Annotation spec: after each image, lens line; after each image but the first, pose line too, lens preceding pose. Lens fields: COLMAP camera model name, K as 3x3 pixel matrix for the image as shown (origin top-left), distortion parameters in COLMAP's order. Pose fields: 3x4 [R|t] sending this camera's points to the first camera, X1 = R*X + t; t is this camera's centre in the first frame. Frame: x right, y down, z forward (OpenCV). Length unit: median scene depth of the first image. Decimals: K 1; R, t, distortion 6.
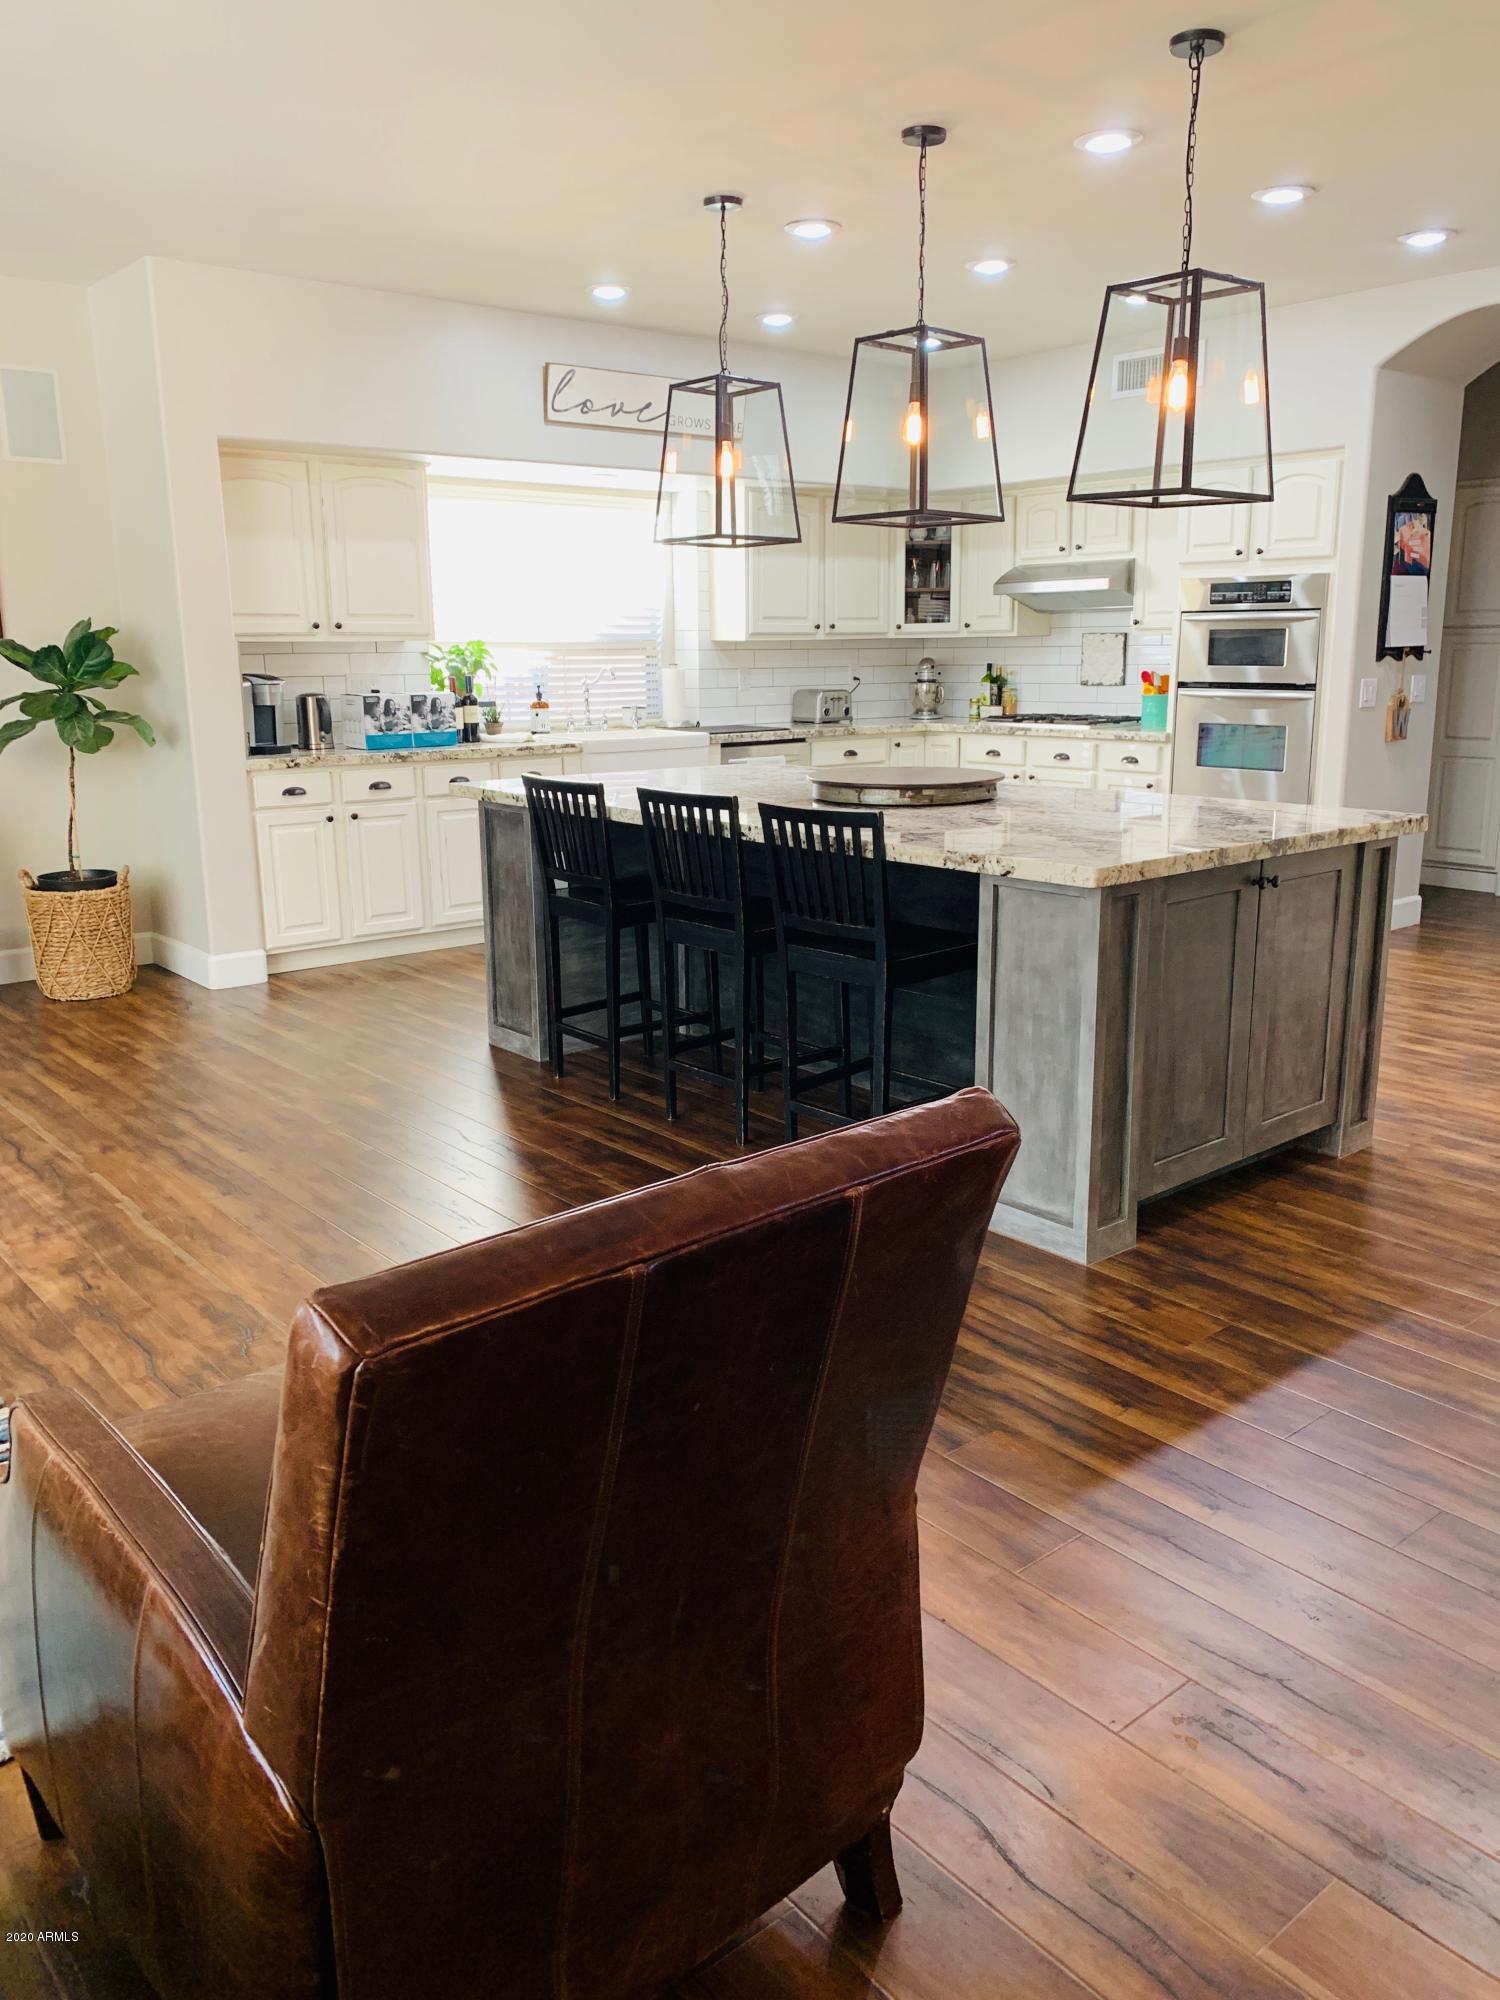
lens RADIAL K [[1508.3, 0, 745.8], [0, 1508.3, 979.8], [0, 0, 1]] dist [0.070692, -0.132254]
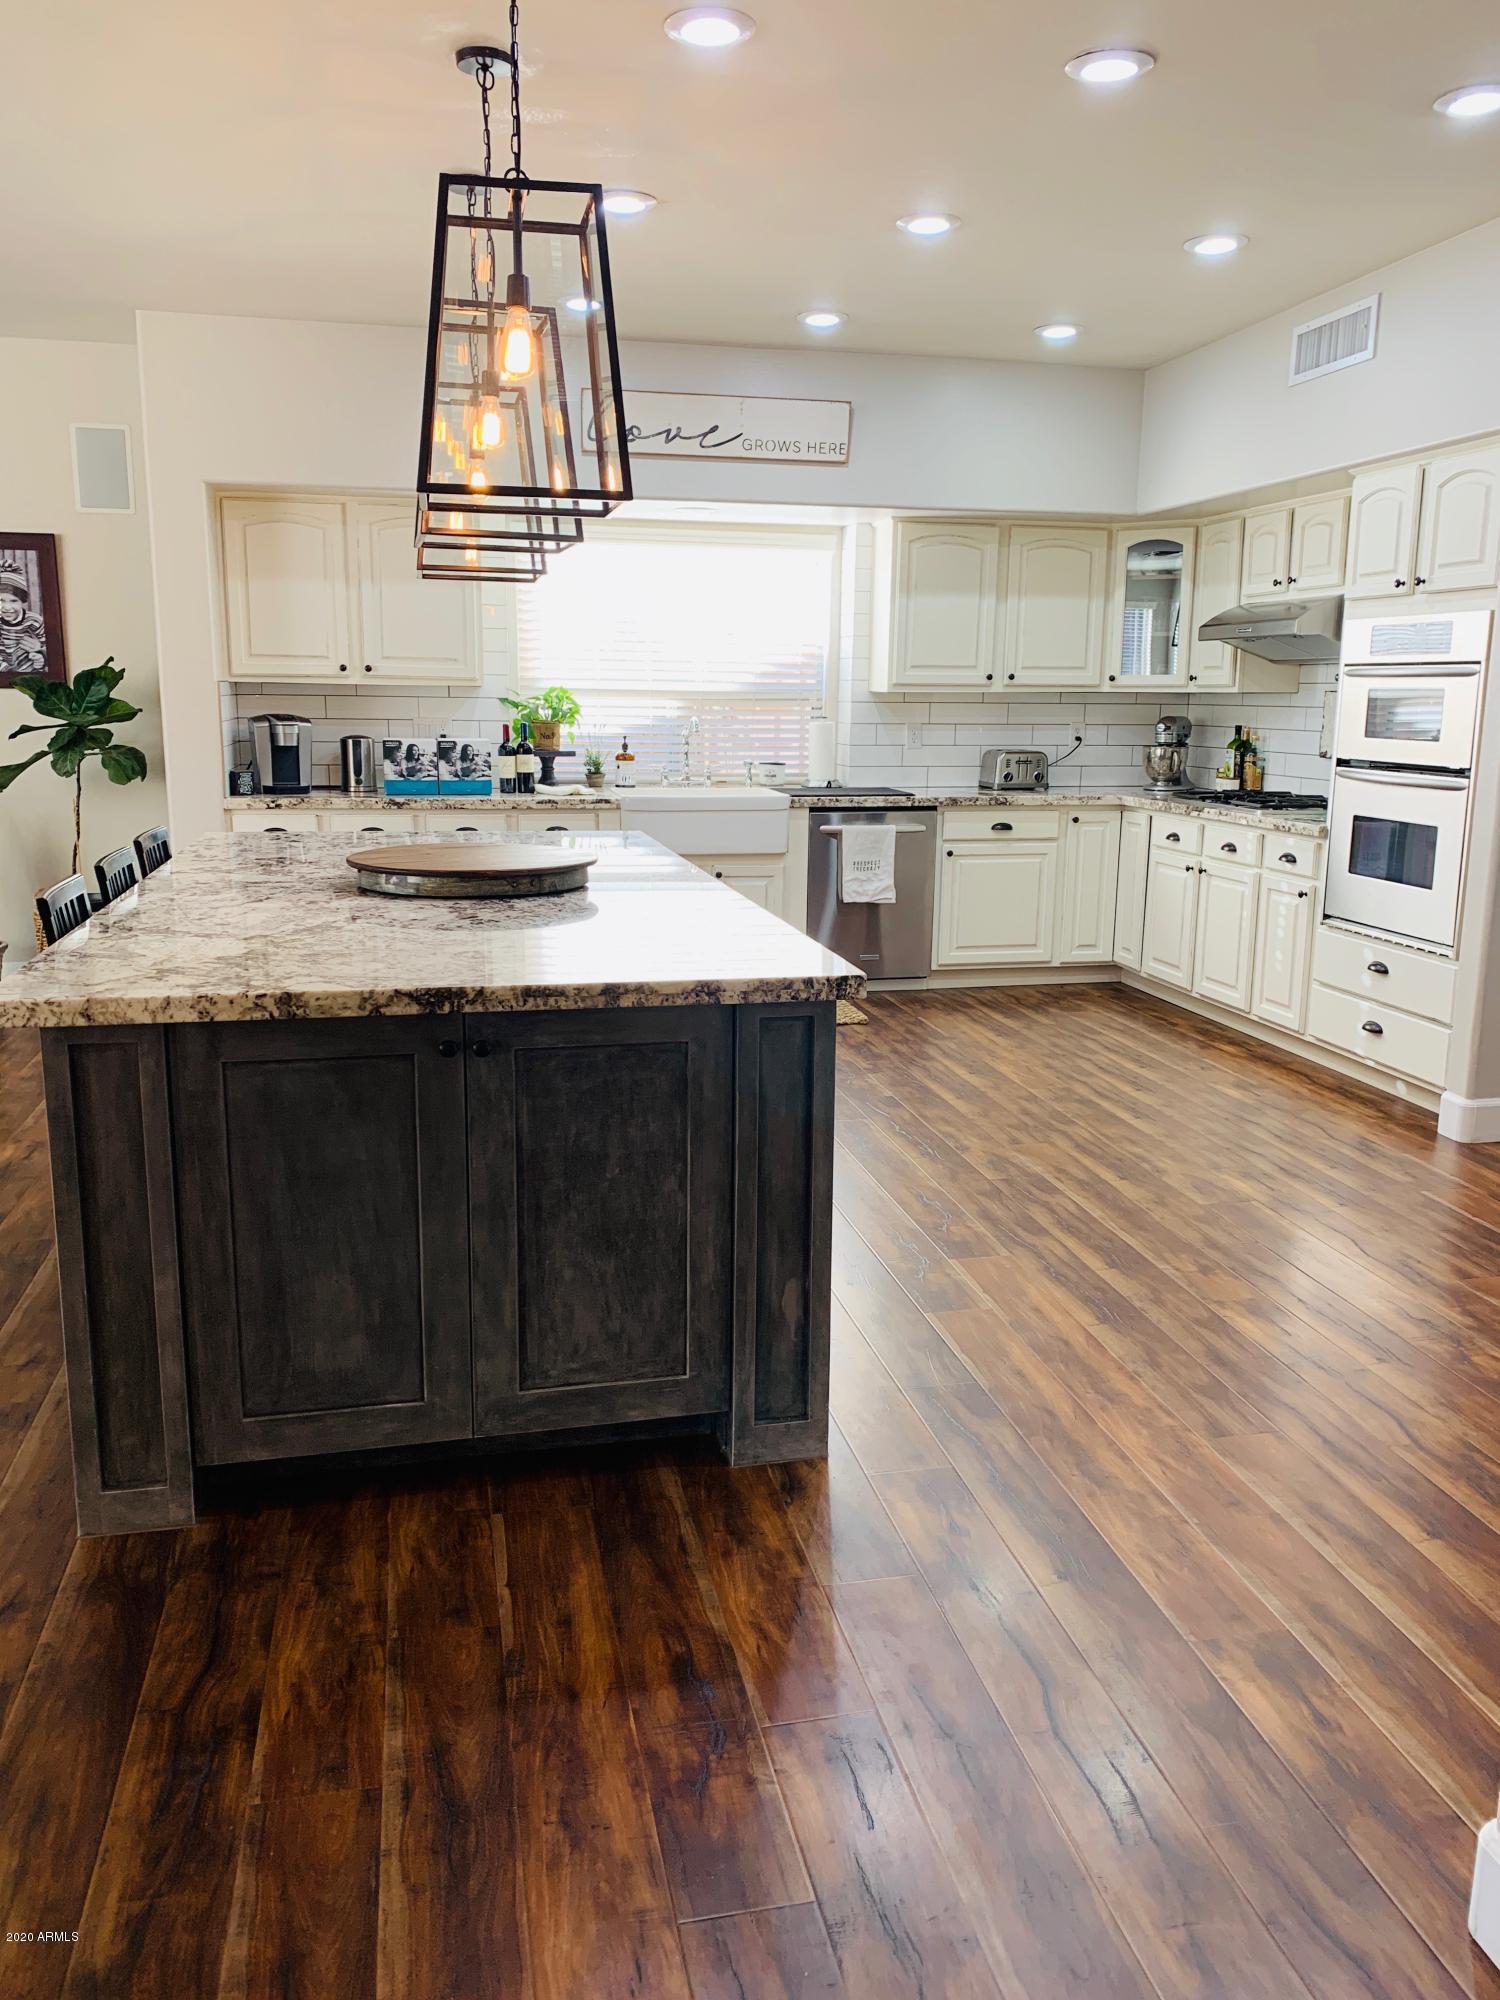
lens RADIAL K [[1502.3, 0, 749.6], [0, 1502.3, 989.9], [0, 0, 1]] dist [0.049935, -0.076644]
pose [[0.887972, 0.107374, -0.447187, 0.406628], [-0.117780, 0.993029, 0.004563, -0.058228], [0.444560, 0.048618, 0.894429, 0.238326]]
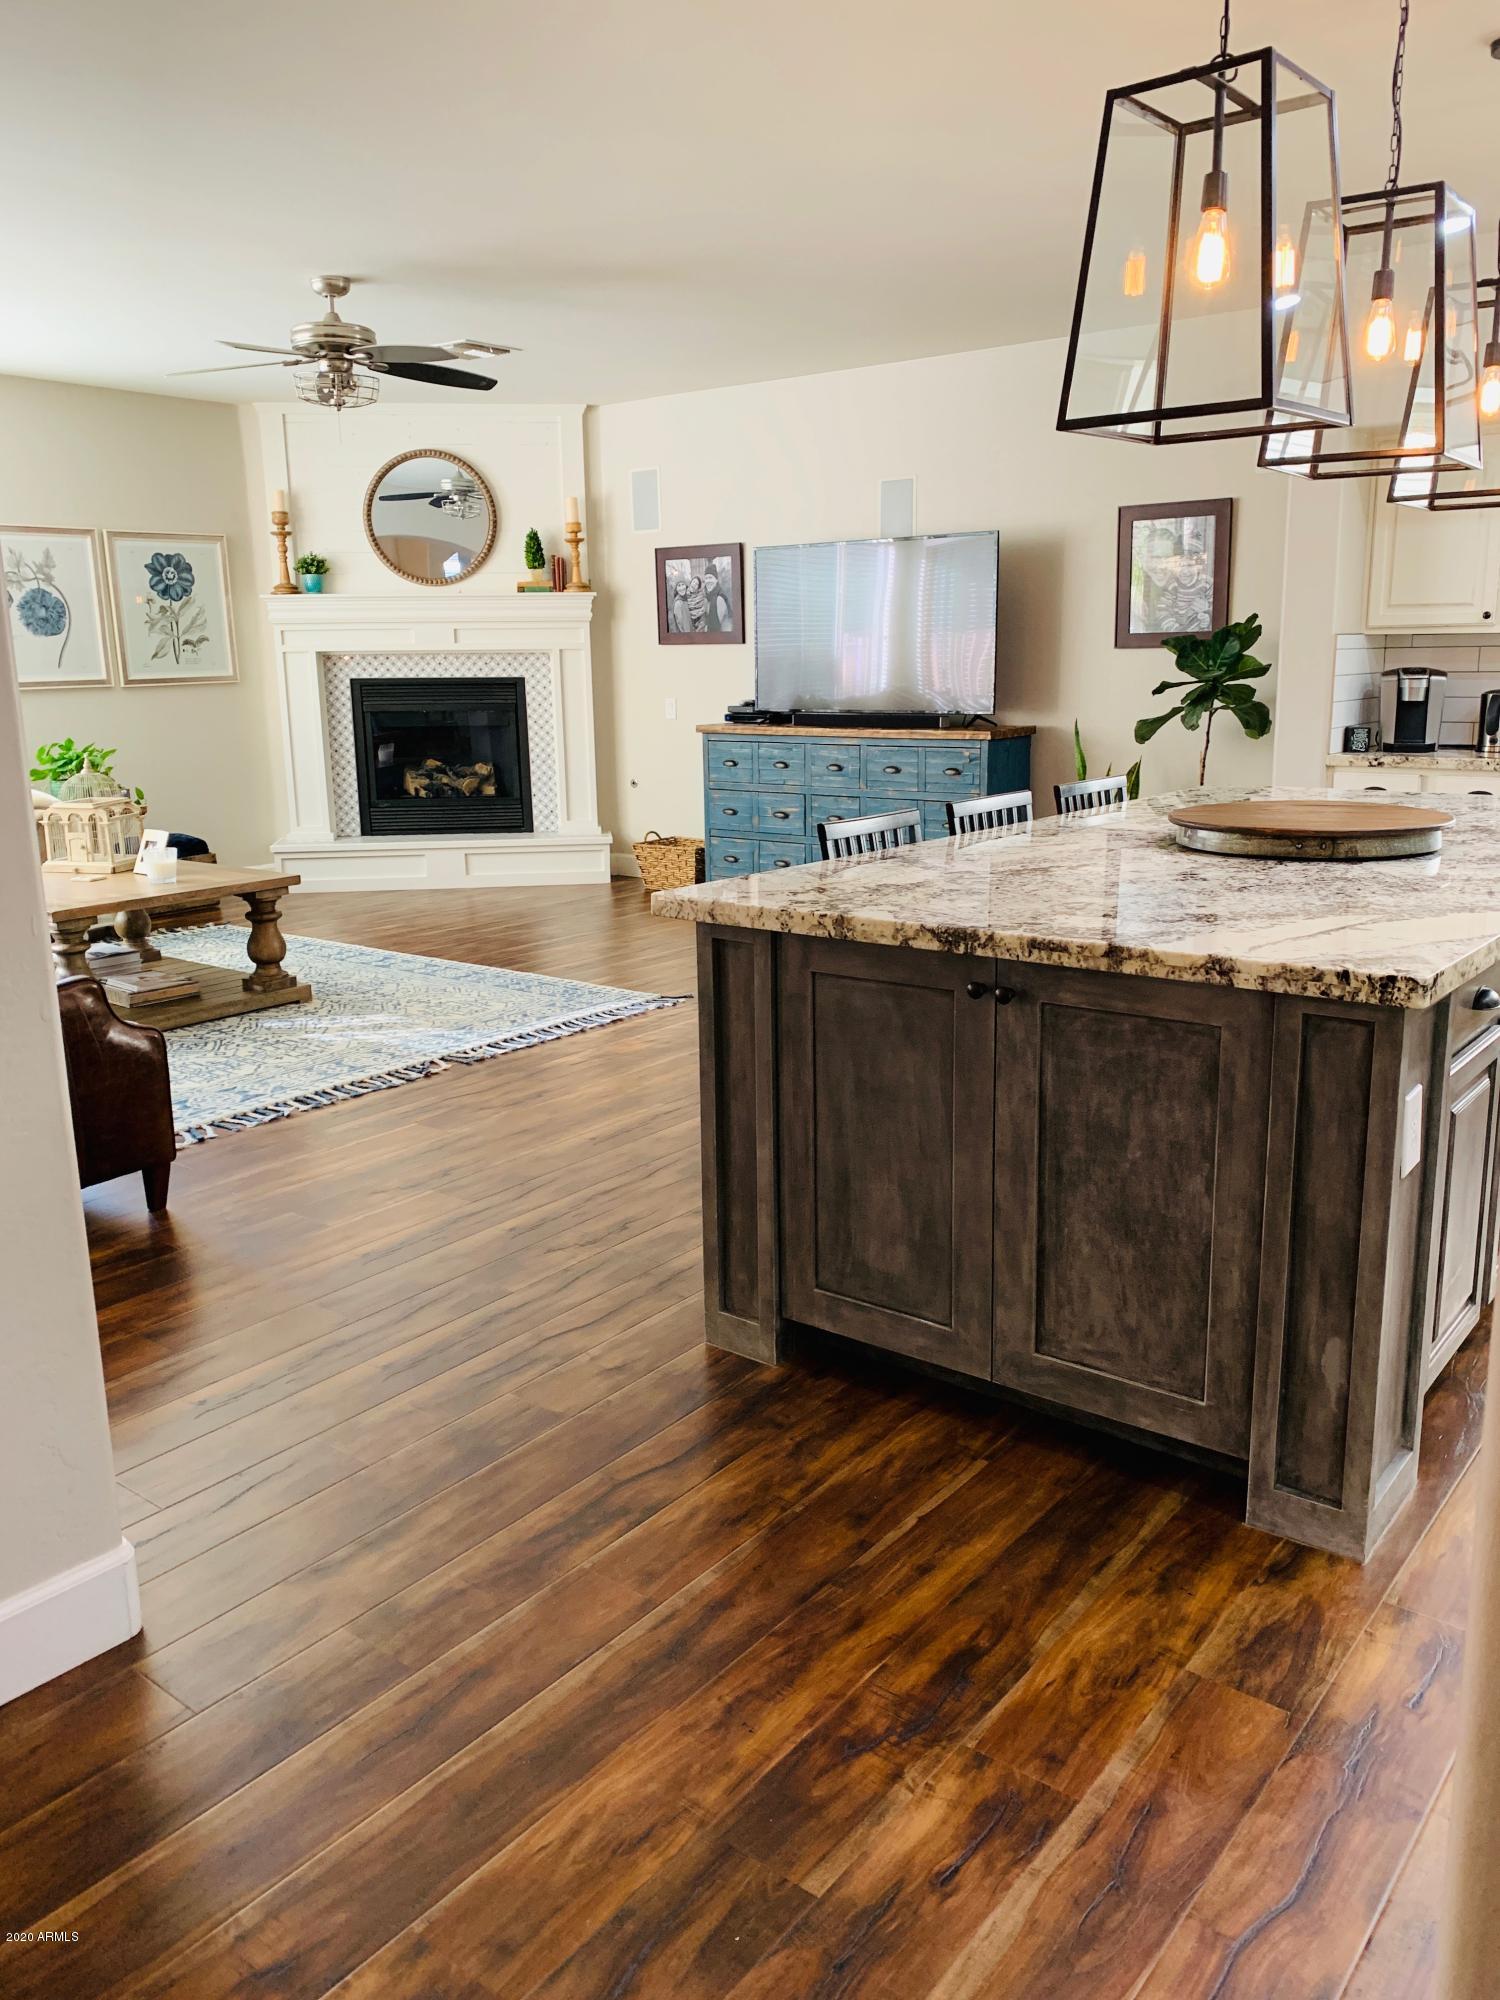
lens RADIAL K [[1494.6, 0, 779.4], [0, 1494.6, 1003.1], [0, 0, 1]] dist [0.091622, -0.277554]
pose [[0.214196, 0.224437, -0.950657, 0.517526], [-0.198622, 0.962920, 0.182579, -0.087891], [0.956383, 0.149714, 0.250832, 0.394900]]
